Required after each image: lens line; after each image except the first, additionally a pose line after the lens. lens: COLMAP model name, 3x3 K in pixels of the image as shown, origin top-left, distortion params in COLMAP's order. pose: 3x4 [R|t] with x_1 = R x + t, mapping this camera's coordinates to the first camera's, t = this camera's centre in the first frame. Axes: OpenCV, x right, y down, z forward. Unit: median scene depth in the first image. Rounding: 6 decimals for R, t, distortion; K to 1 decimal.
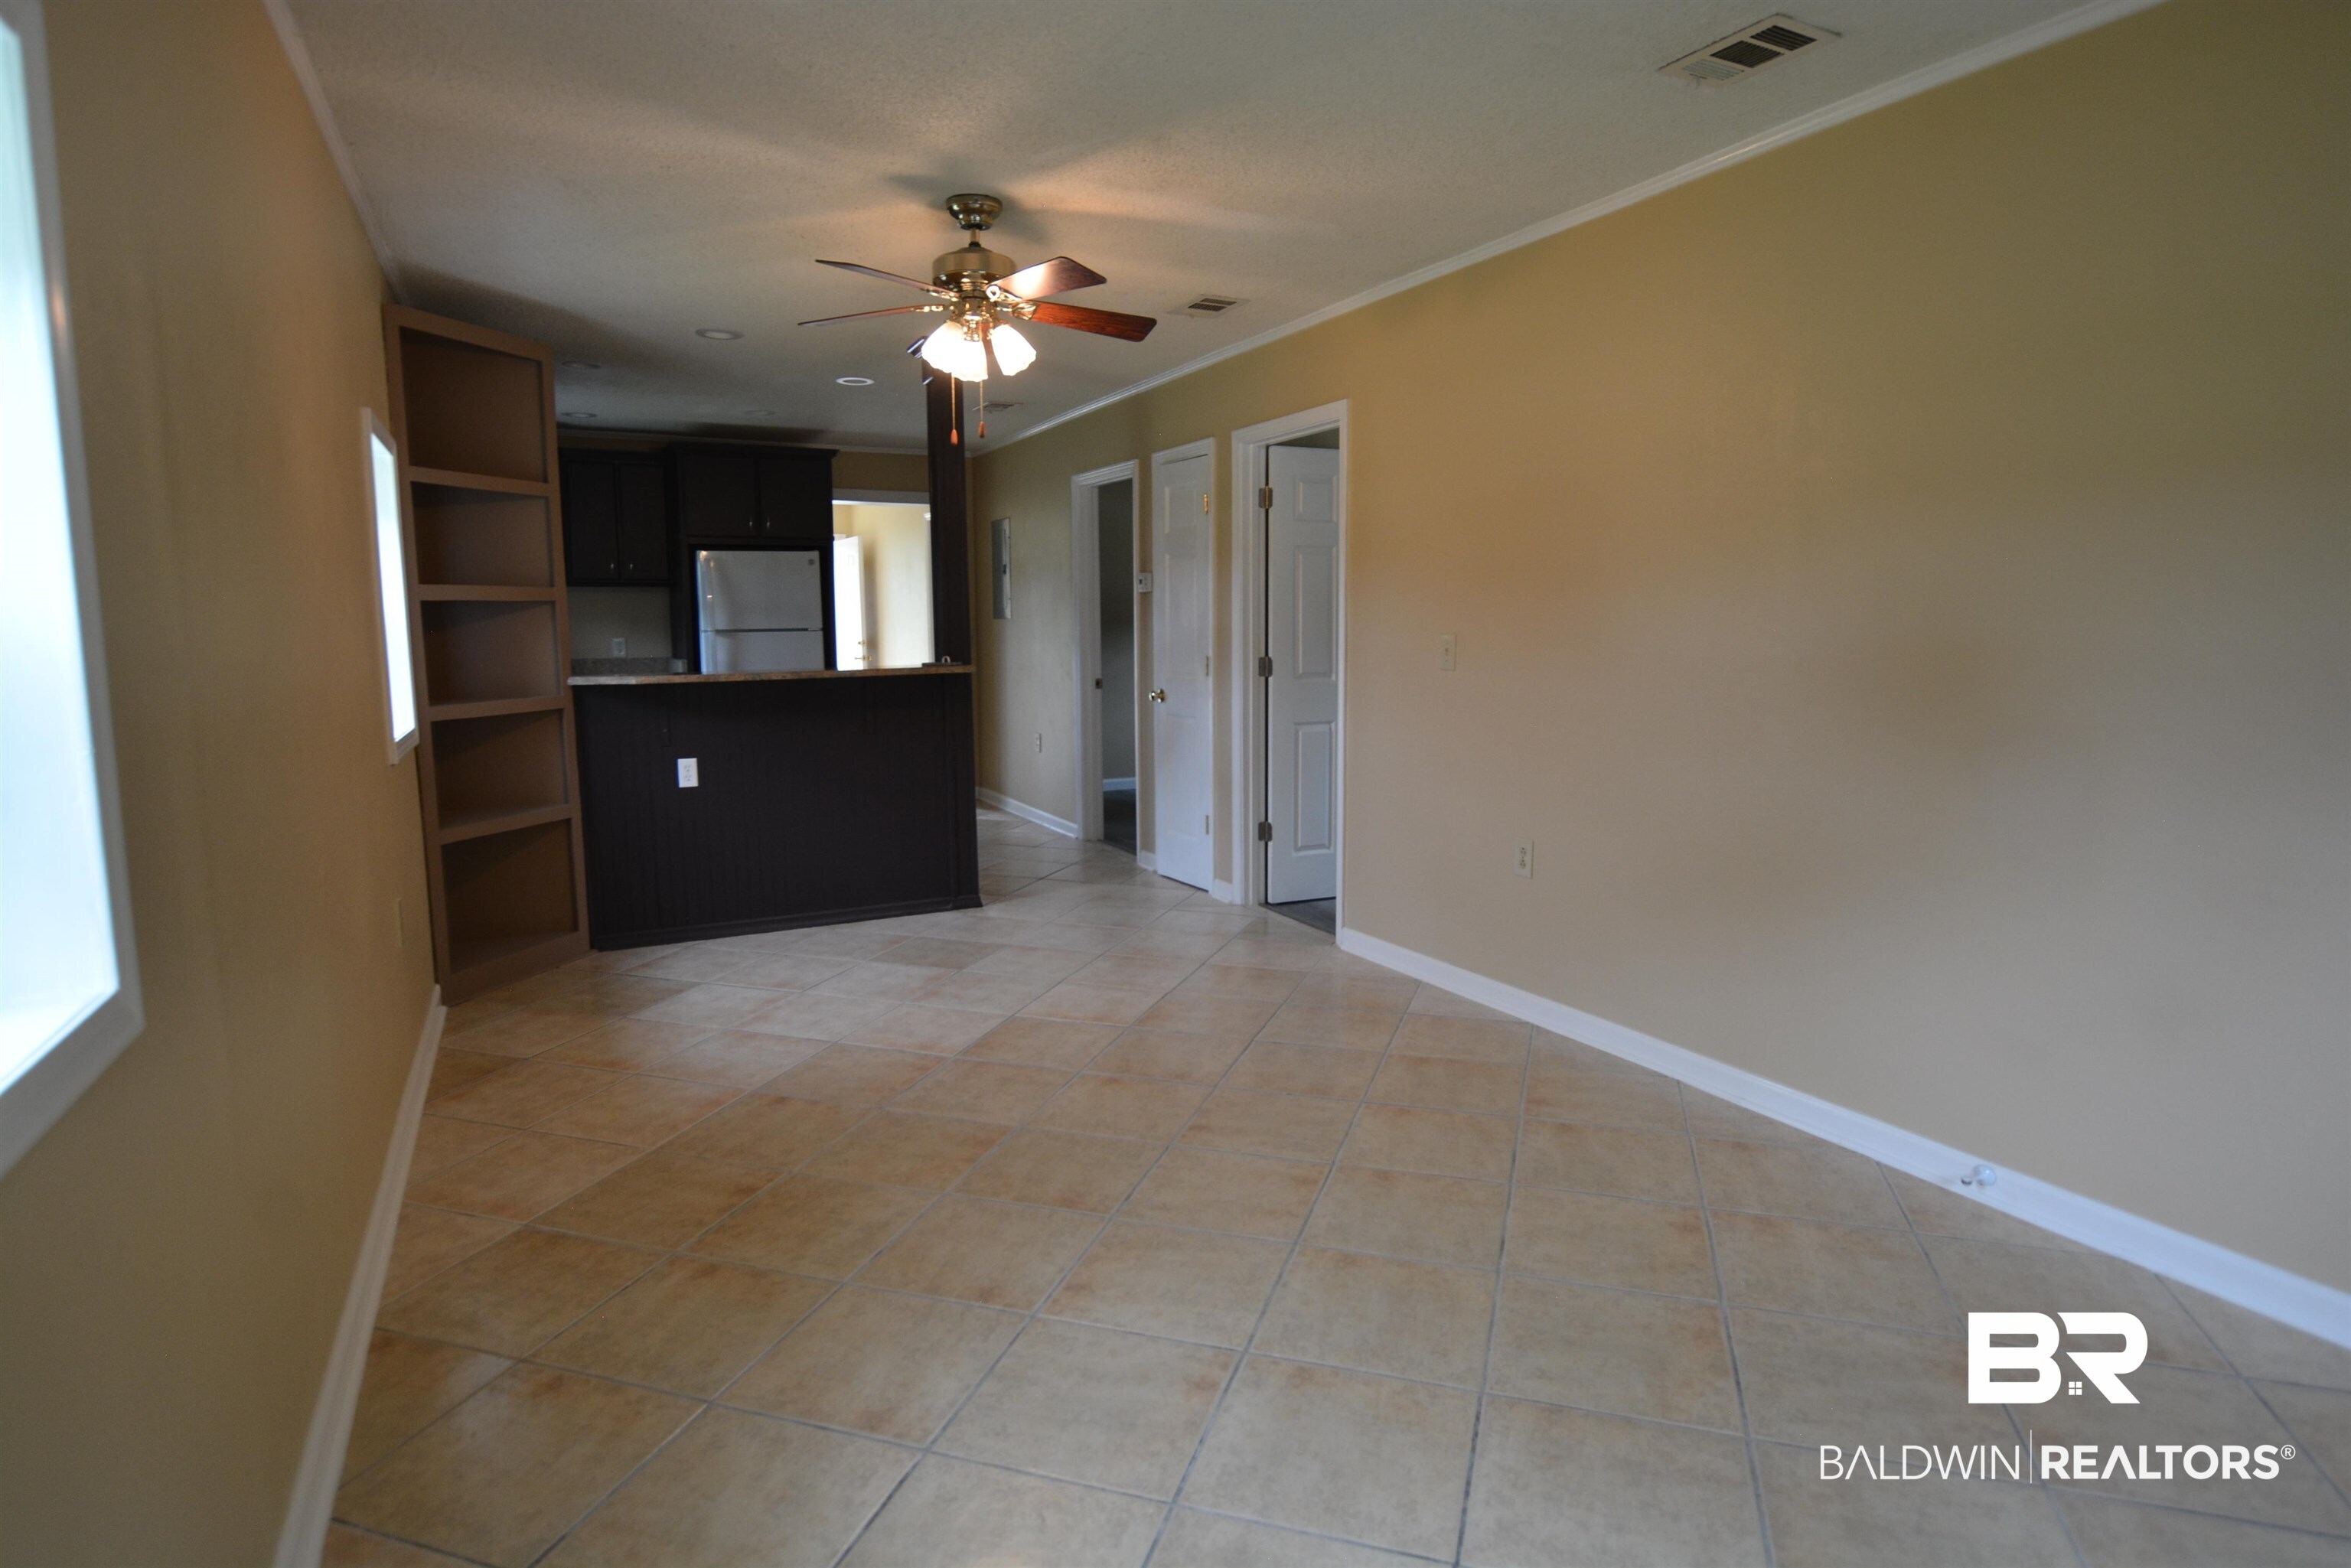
lens RADIAL K [[1264.1, 0, 1167.2], [0, 1264.1, 777.6], [0, 0, 1]] dist [-0.024253, 0.004114]
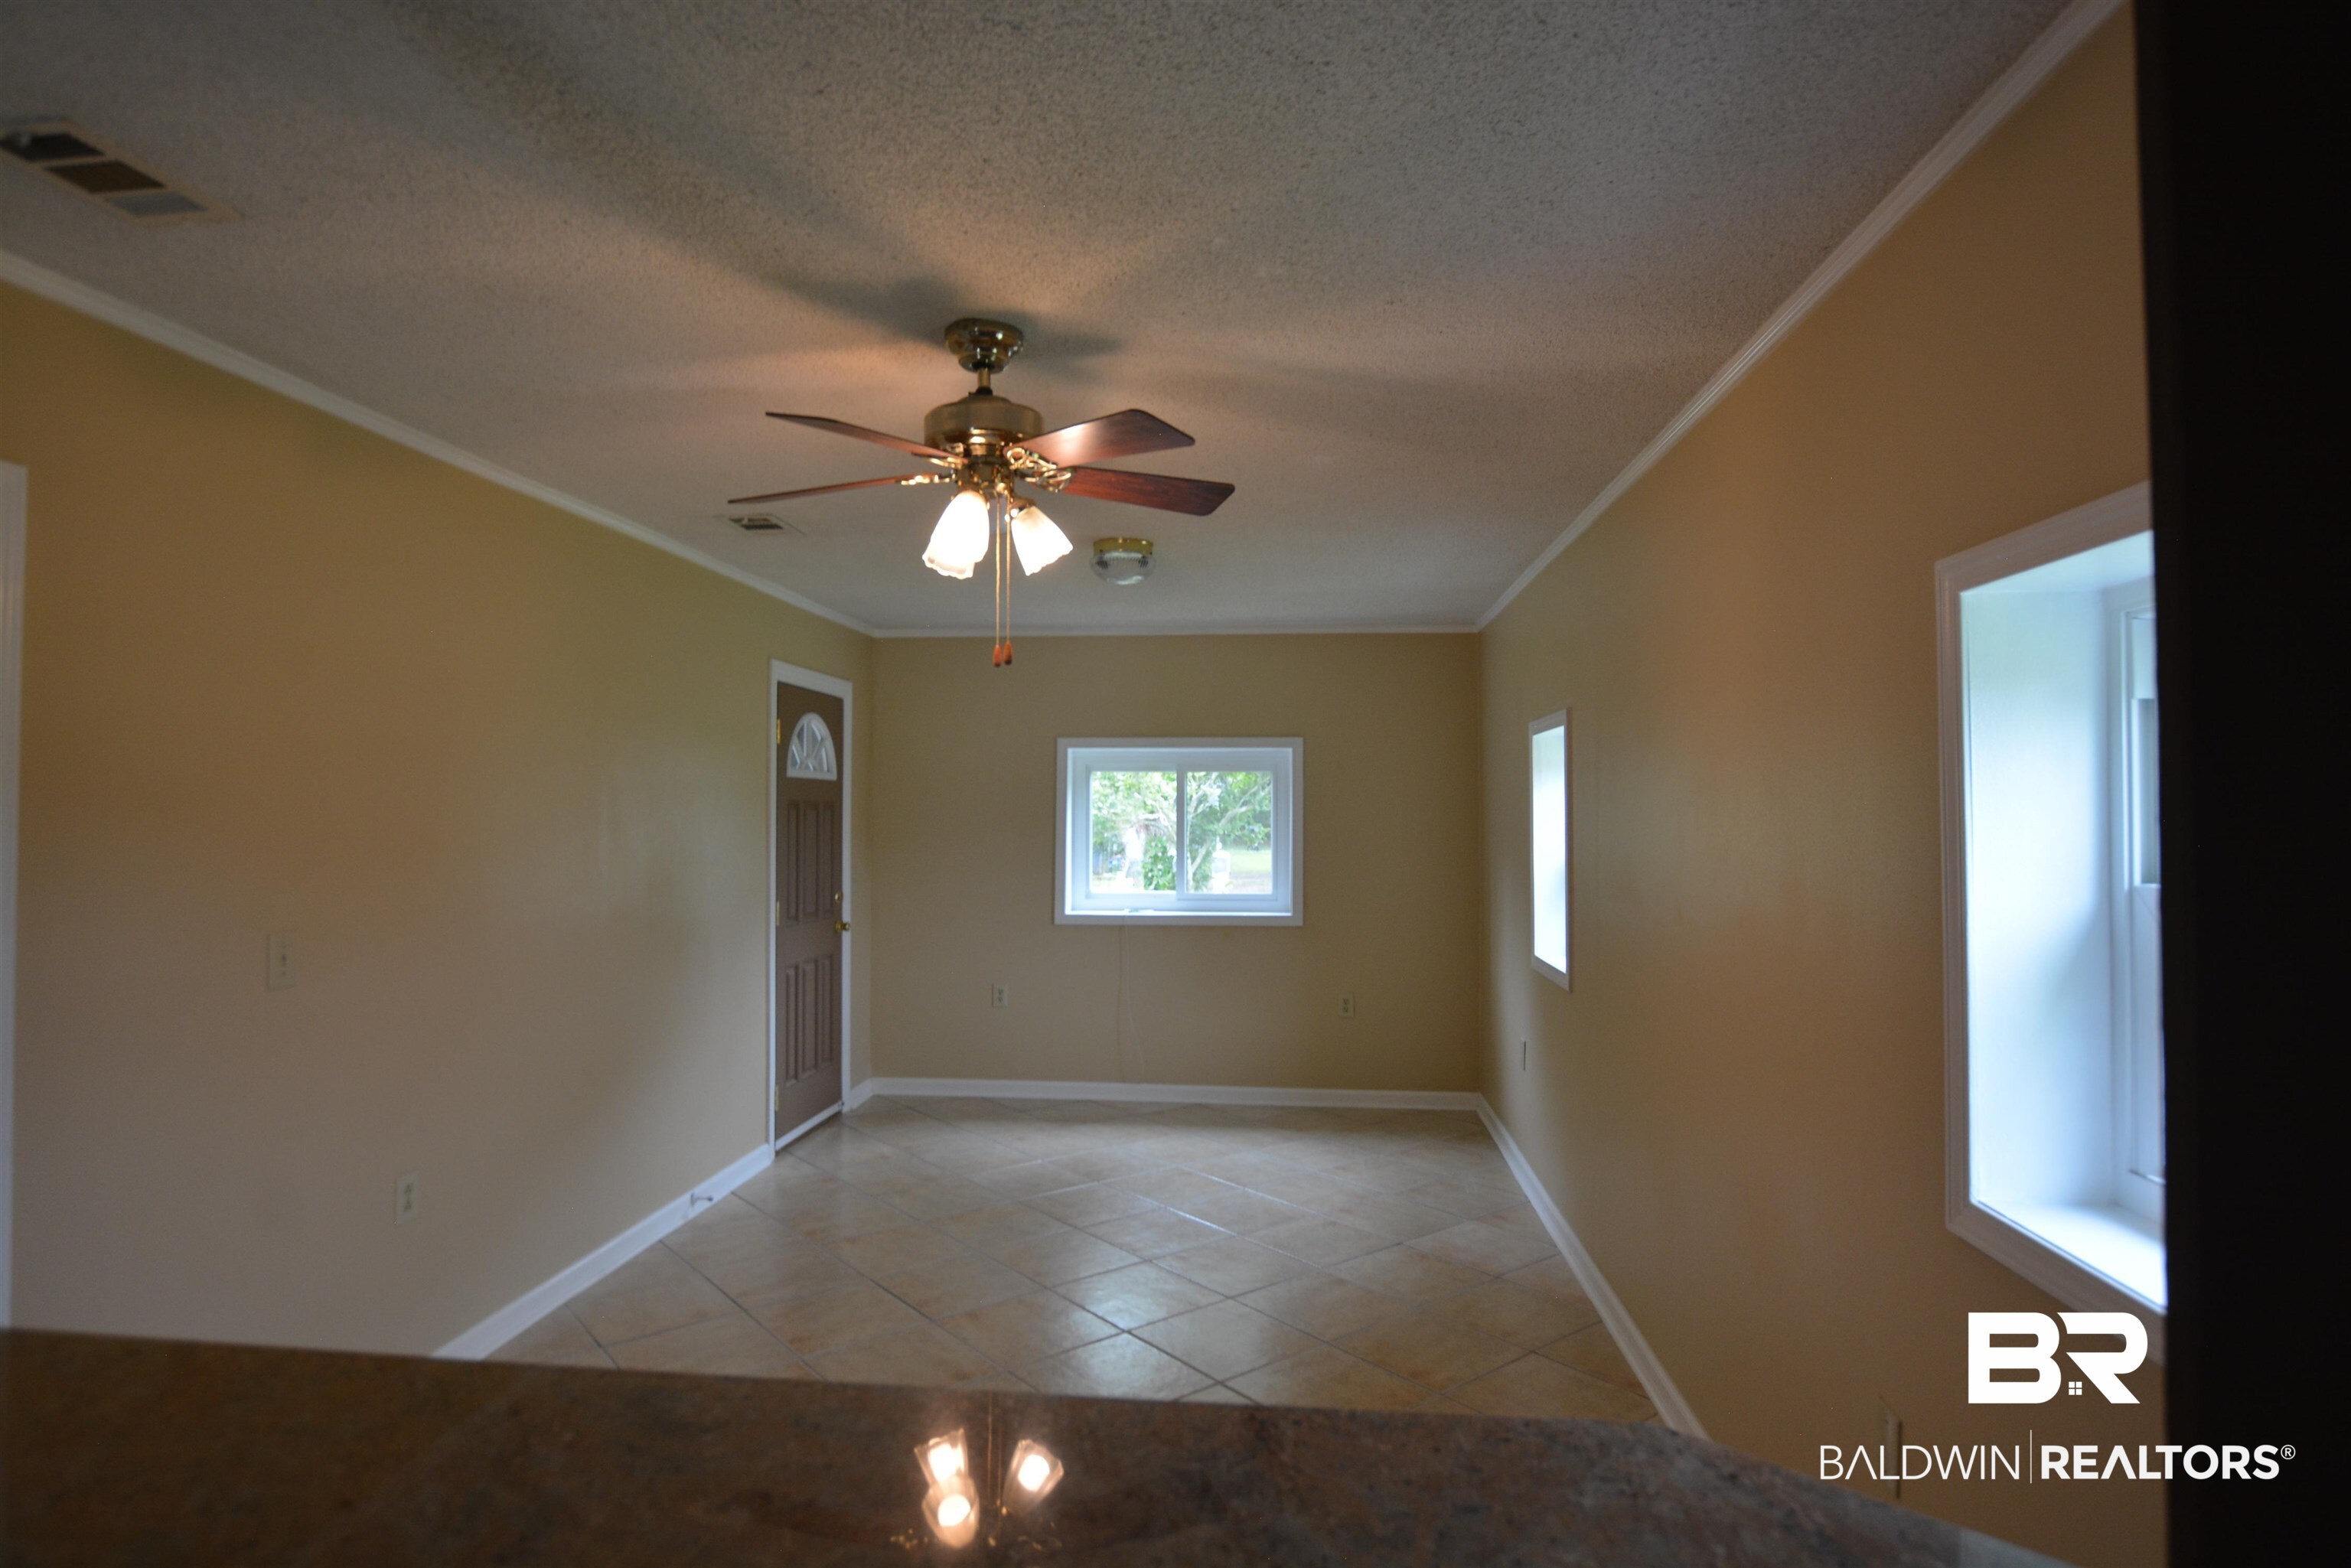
lens RADIAL K [[1264.1, 0, 1167.2], [0, 1264.1, 777.6], [0, 0, 1]] dist [-0.024253, 0.004114]
pose [[-0.846787, 0.017324, 0.531649, -0.494507], [0.067925, 0.994809, 0.075772, -0.204946], [-0.527577, 0.100275, -0.843568, 1.263681]]
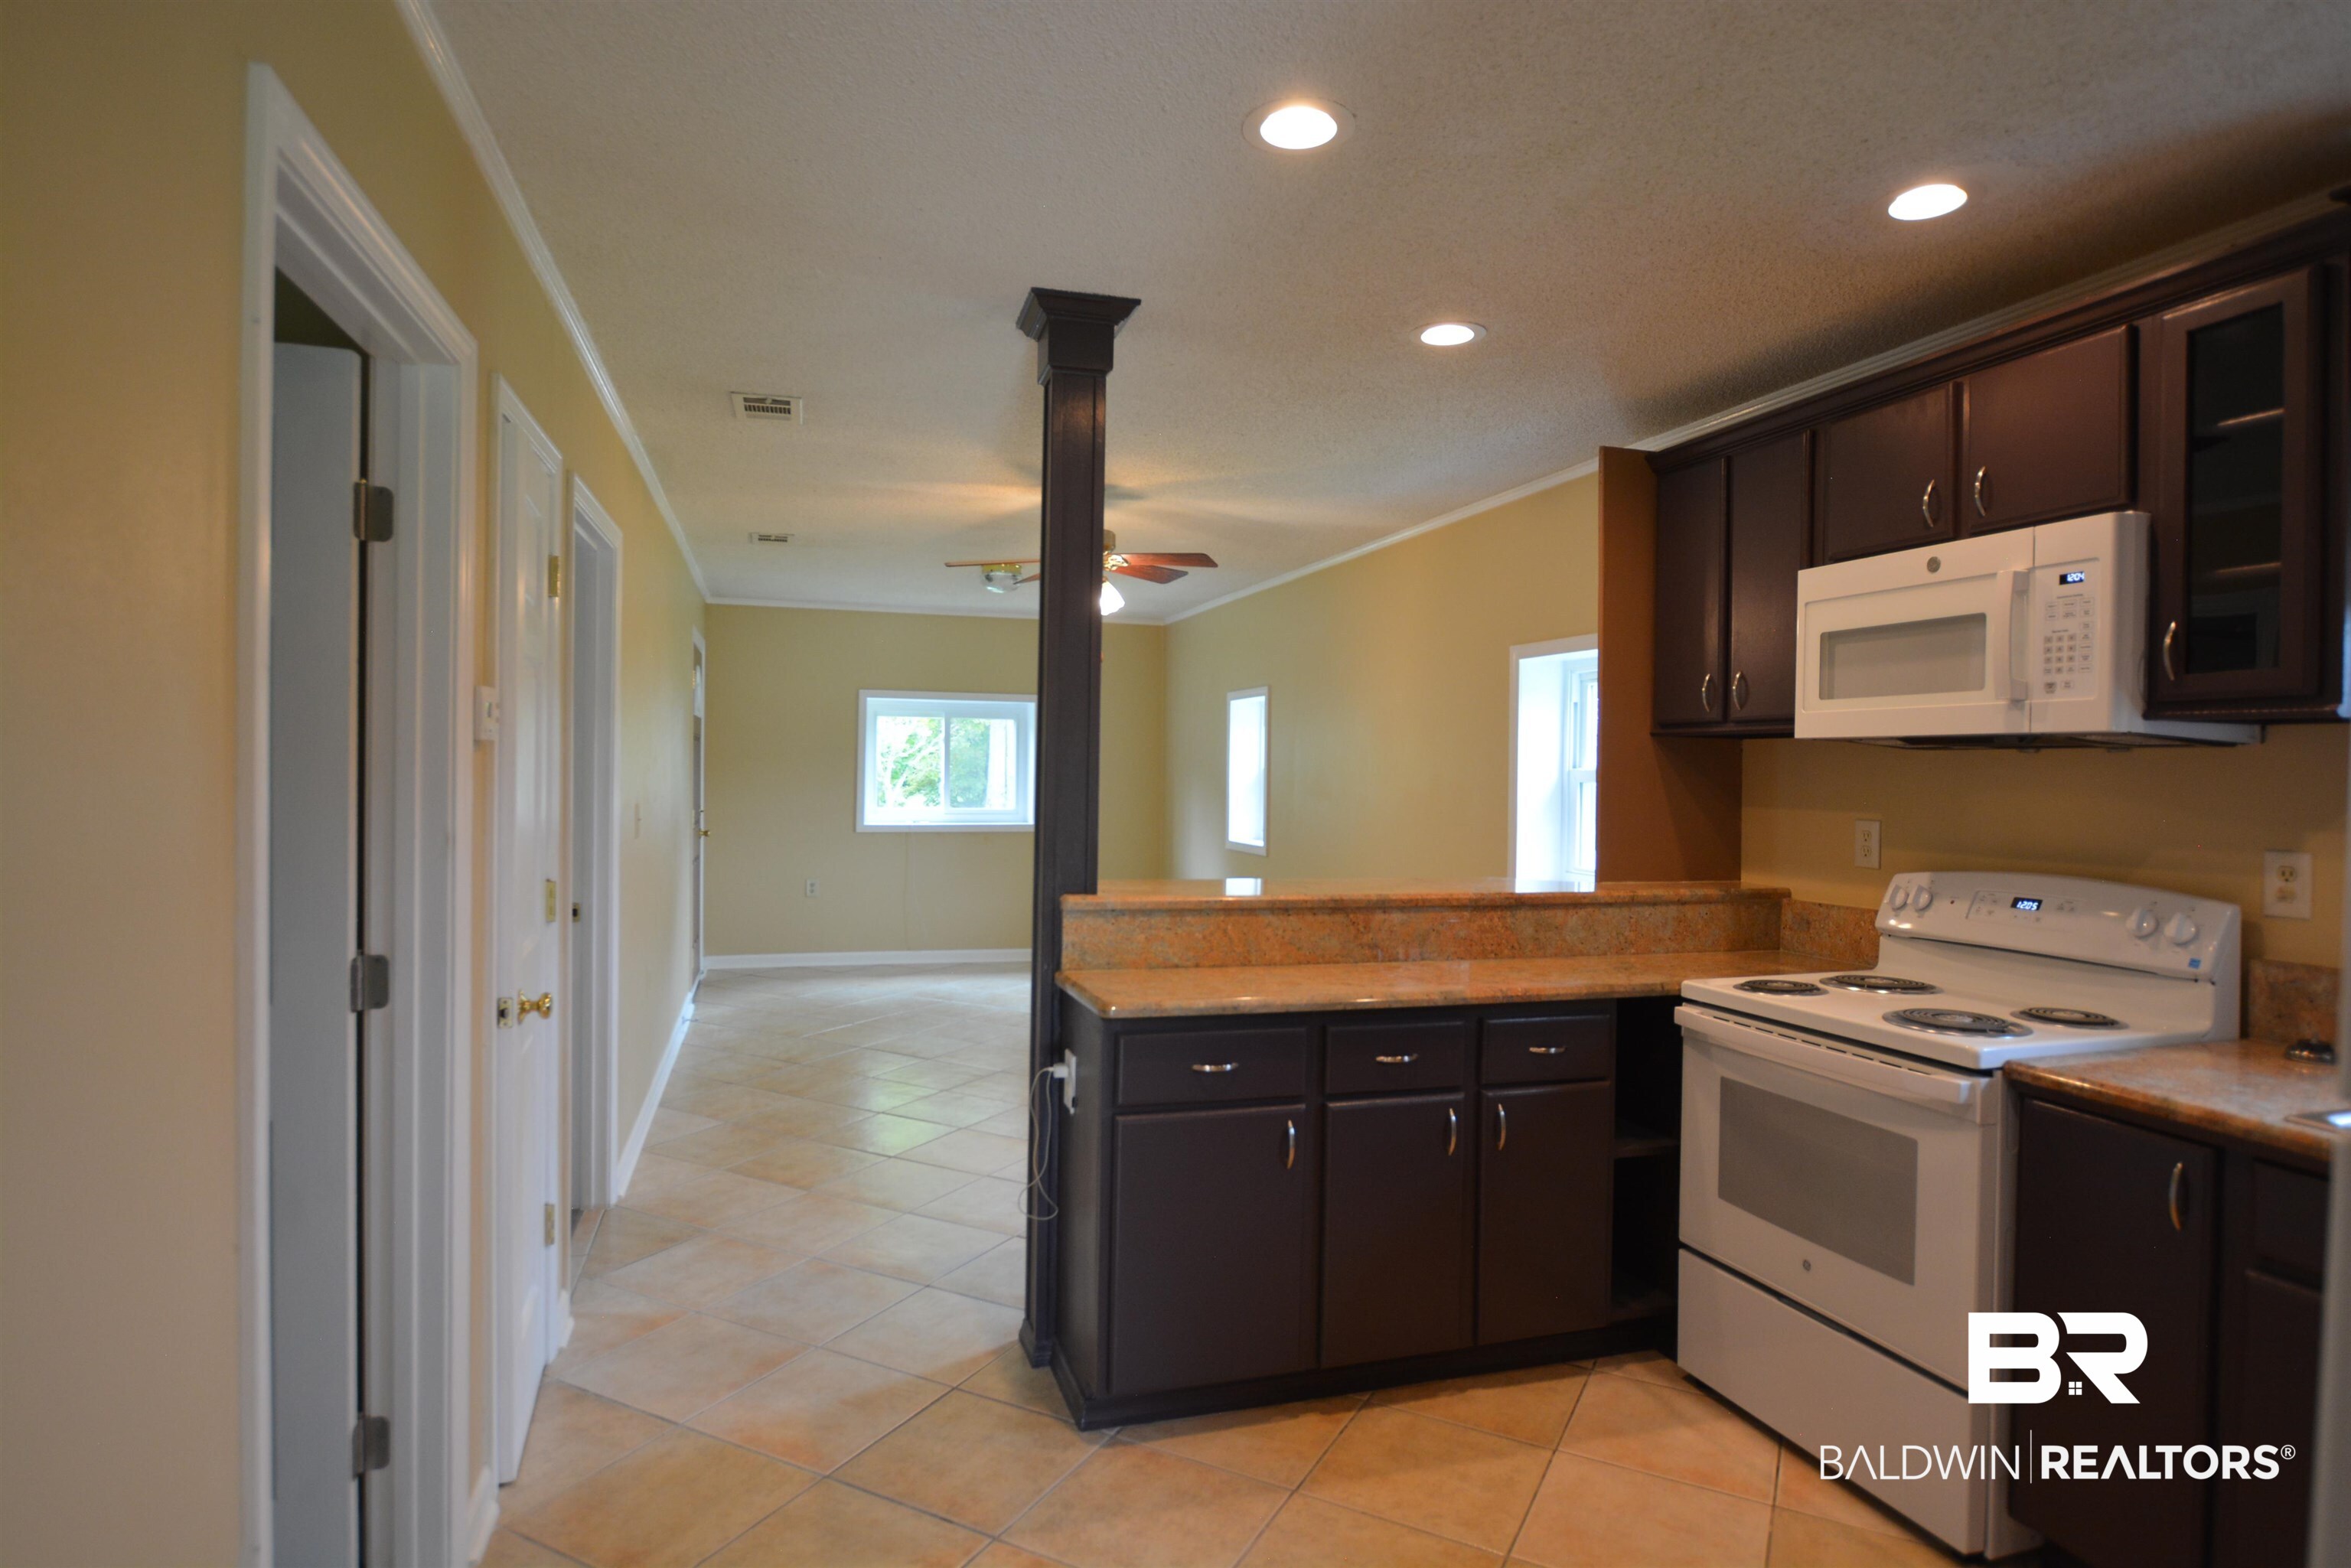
lens RADIAL K [[1264.1, 0, 1167.2], [0, 1264.1, 777.6], [0, 0, 1]] dist [-0.024253, 0.004114]
pose [[-0.985970, -0.010527, 0.166588, -0.380504], [0.011481, 0.991369, 0.130597, -0.261235], [-0.166525, 0.130677, -0.977340, 1.907224]]
